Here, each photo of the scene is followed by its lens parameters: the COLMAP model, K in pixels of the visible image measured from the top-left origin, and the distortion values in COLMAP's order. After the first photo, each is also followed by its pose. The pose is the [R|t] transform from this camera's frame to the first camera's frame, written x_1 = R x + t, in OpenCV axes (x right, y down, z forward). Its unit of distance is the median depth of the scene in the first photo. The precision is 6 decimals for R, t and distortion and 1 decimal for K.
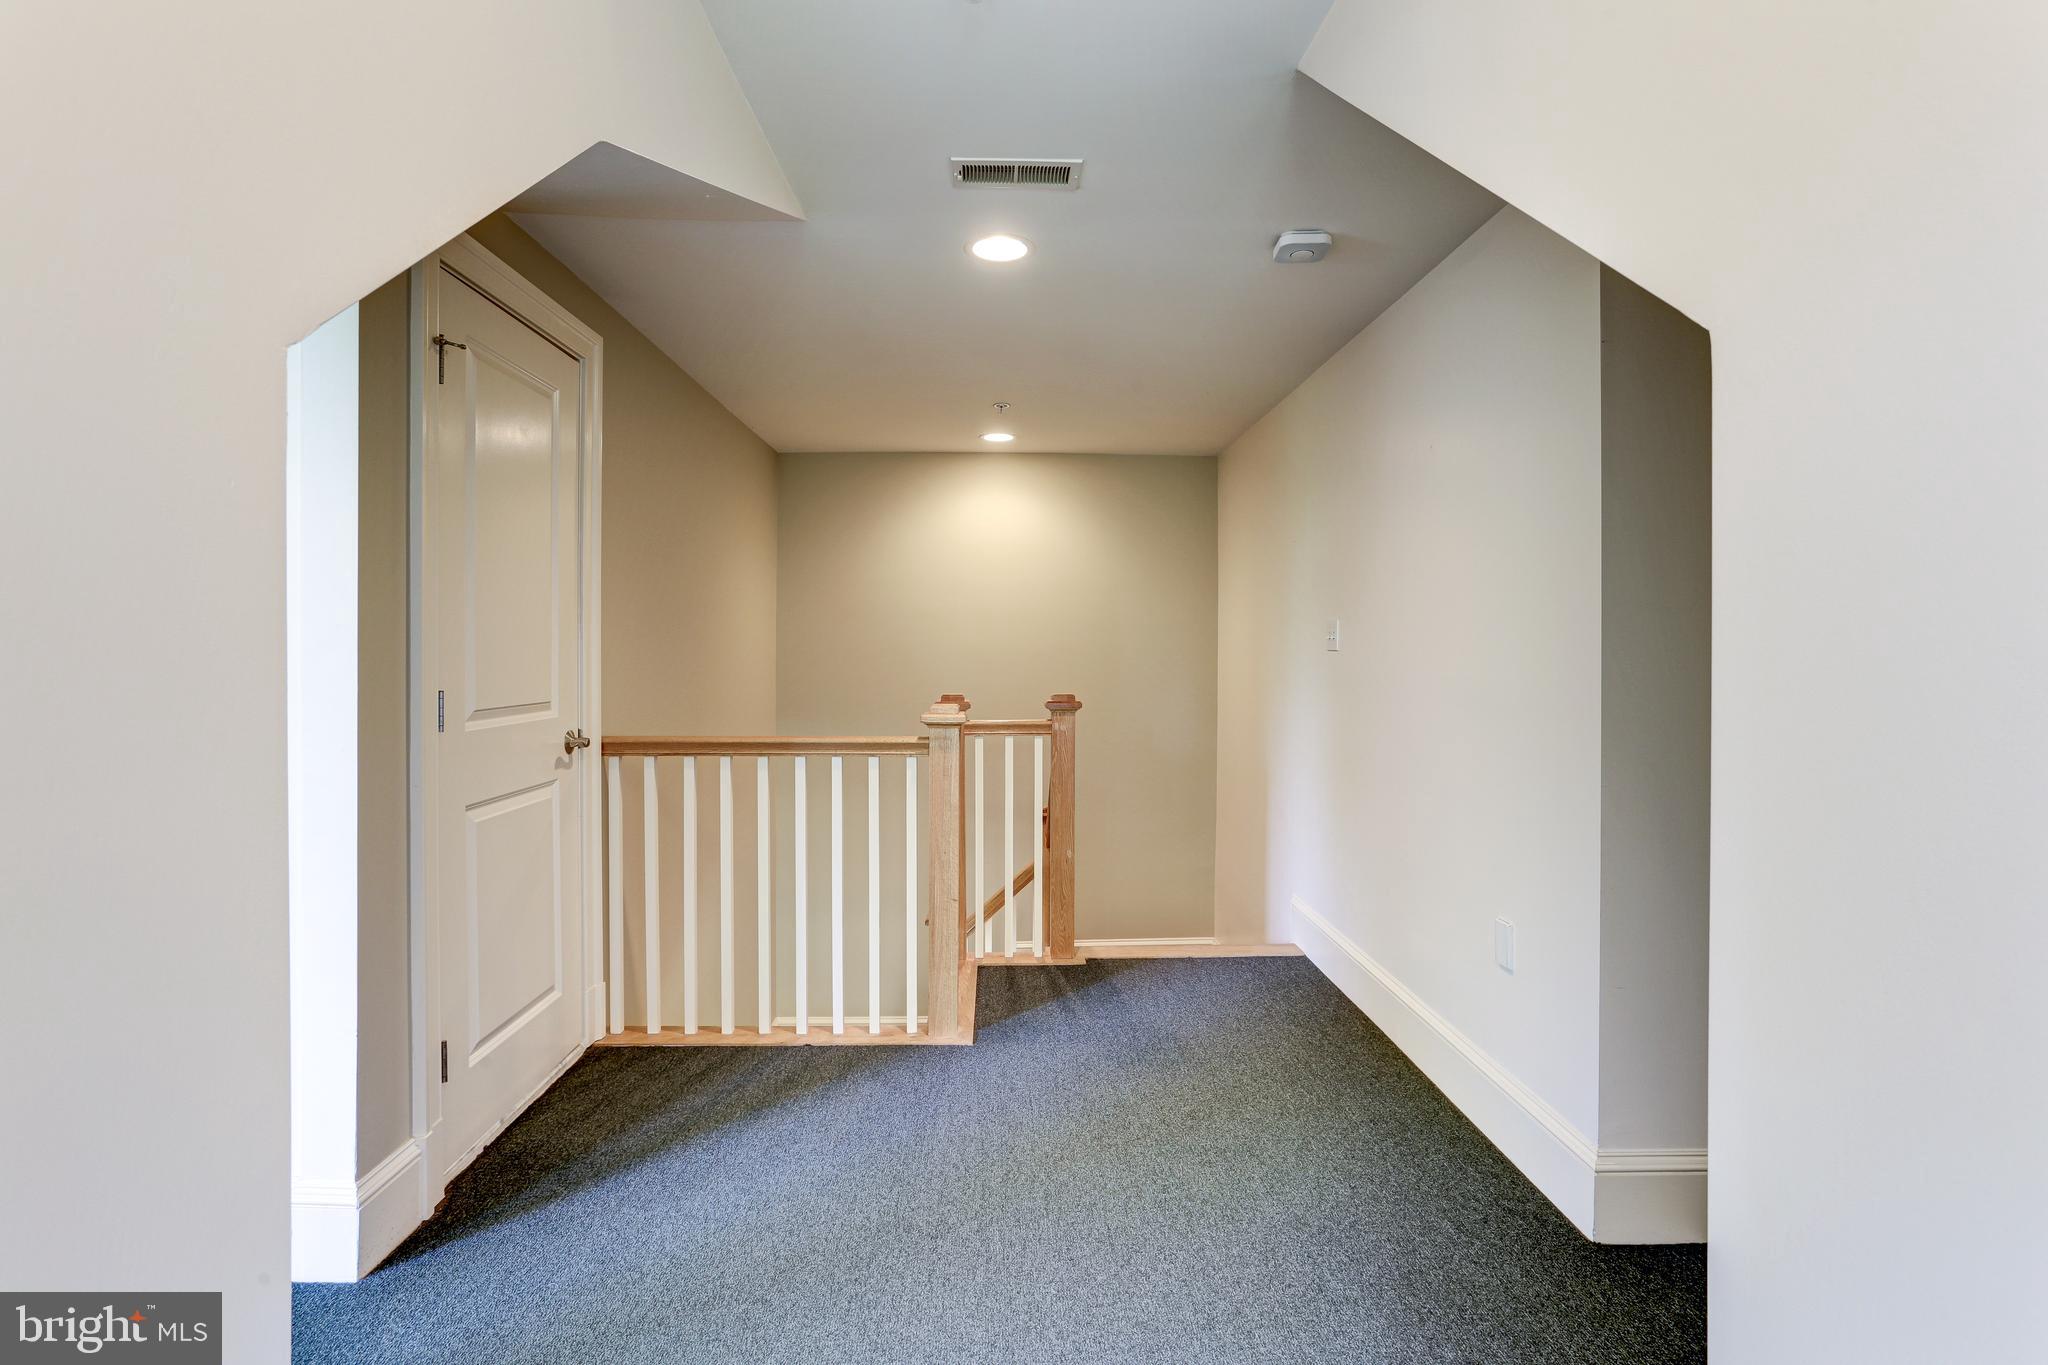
lens RADIAL K [[1000.3, 0, 1028.5], [0, 1000.3, 659.8], [0, 0, 1]] dist [-0.061184, 0.021155]
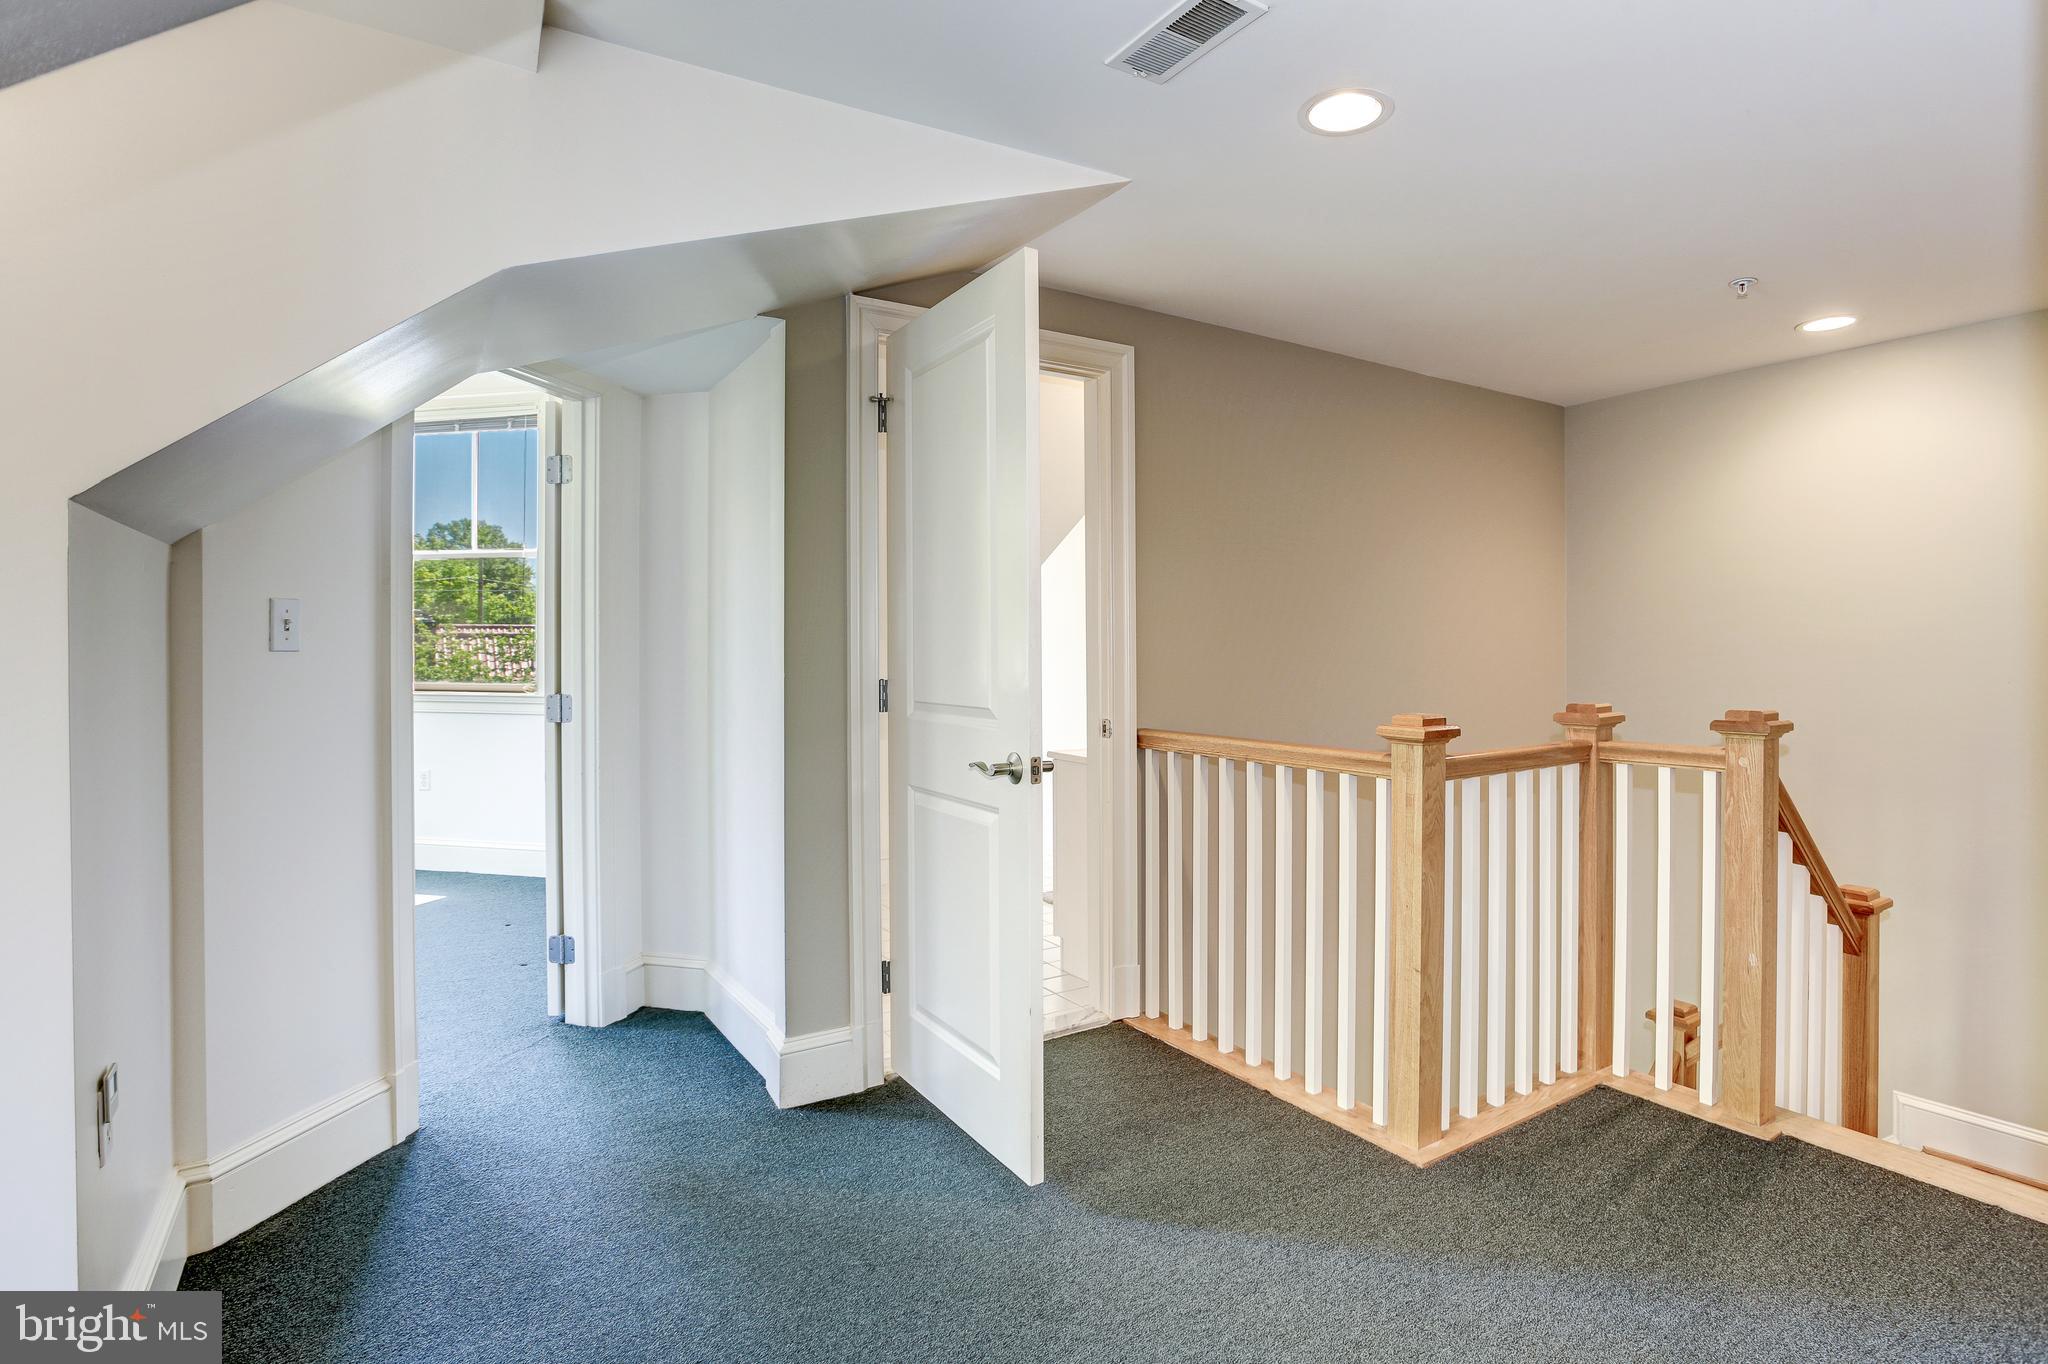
lens RADIAL K [[1000.3, 0, 1028.5], [0, 1000.3, 659.3], [0, 0, 1]] dist [-0.061184, 0.021155]
pose [[0.519823, -0.003362, -0.854267, 0.411098], [-0.001262, 0.999988, -0.004703, 0.006191], [0.854273, 0.003523, 0.519813, 0.345187]]
